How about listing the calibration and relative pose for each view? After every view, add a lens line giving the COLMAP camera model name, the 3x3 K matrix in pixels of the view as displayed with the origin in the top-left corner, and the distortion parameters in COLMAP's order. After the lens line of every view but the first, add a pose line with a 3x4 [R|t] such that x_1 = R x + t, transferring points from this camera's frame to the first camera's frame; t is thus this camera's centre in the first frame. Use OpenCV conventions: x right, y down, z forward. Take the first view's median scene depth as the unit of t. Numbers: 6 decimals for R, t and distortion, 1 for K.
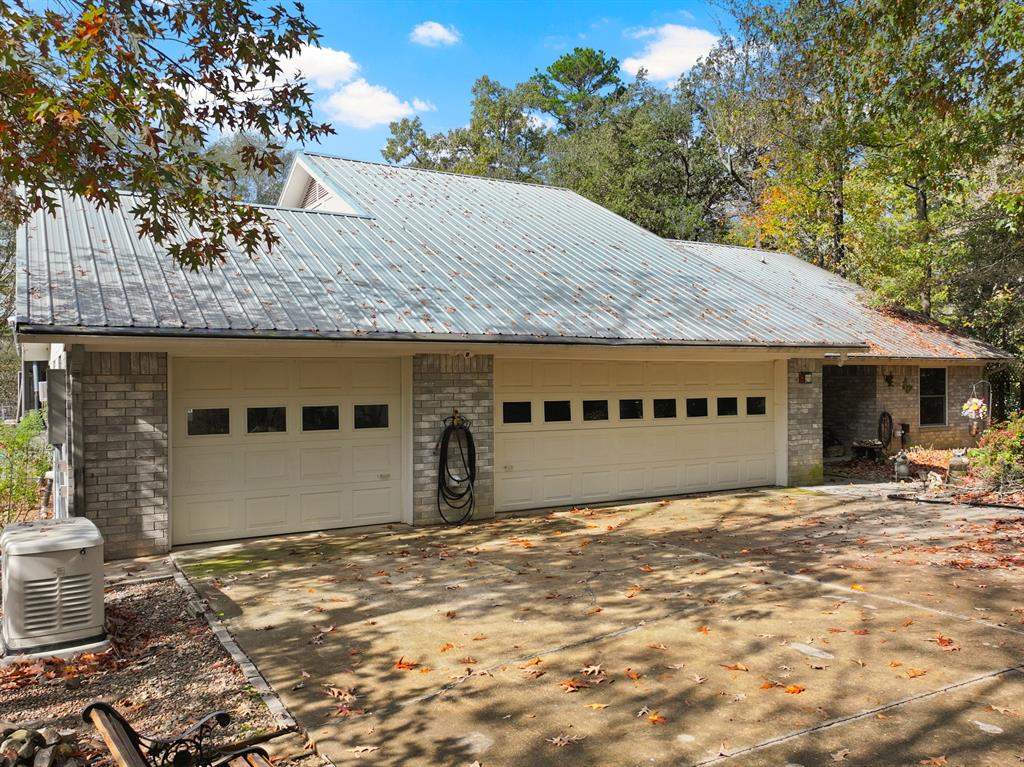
lens RADIAL K [[805.3, 0, 512.0], [0, 805.3, 383.5], [0, 0, 1]] dist [0.010208, 0.004179]
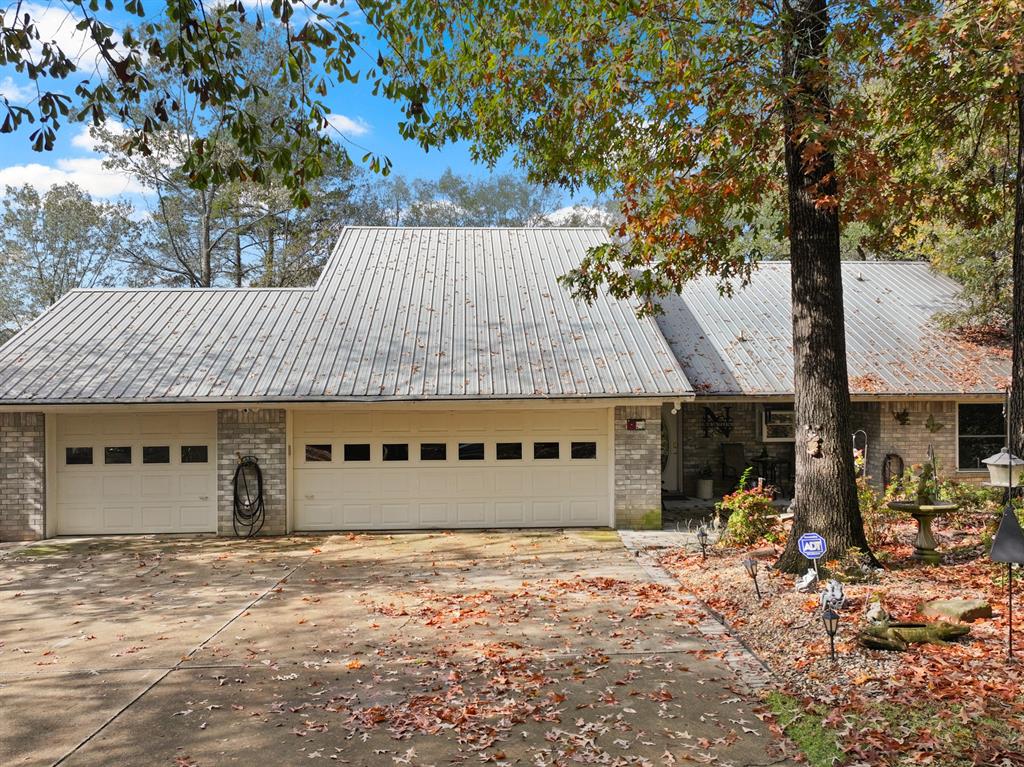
lens RADIAL K [[805.3, 0, 512.0], [0, 805.3, 383.5], [0, 0, 1]] dist [0.010208, 0.004179]
pose [[0.889371, 0.002139, -0.457181, 0.921764], [-0.001076, 0.999996, 0.002584, -0.082586], [0.457185, -0.001806, 0.889370, 0.019402]]
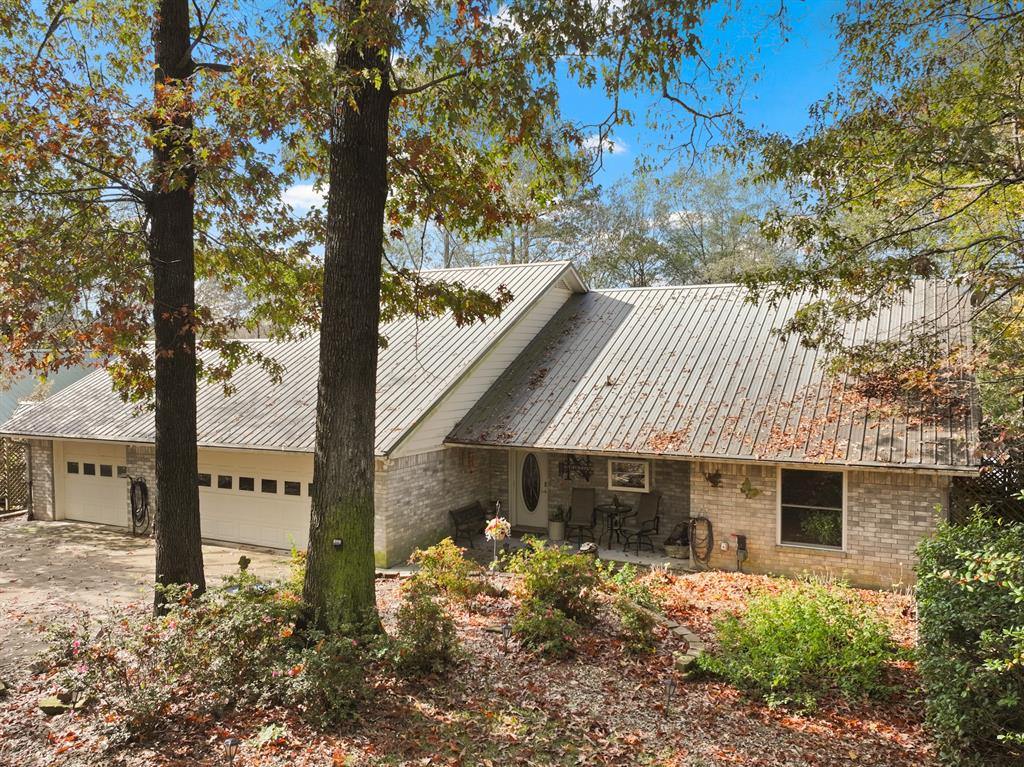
lens RADIAL K [[805.3, 0, 512.0], [0, 805.3, 383.5], [0, 0, 1]] dist [0.010208, 0.004179]
pose [[0.541782, 0.033458, -0.839853, 1.956496], [-0.002658, 0.999271, 0.038095, -0.249463], [0.840515, -0.018407, 0.541476, 0.718079]]
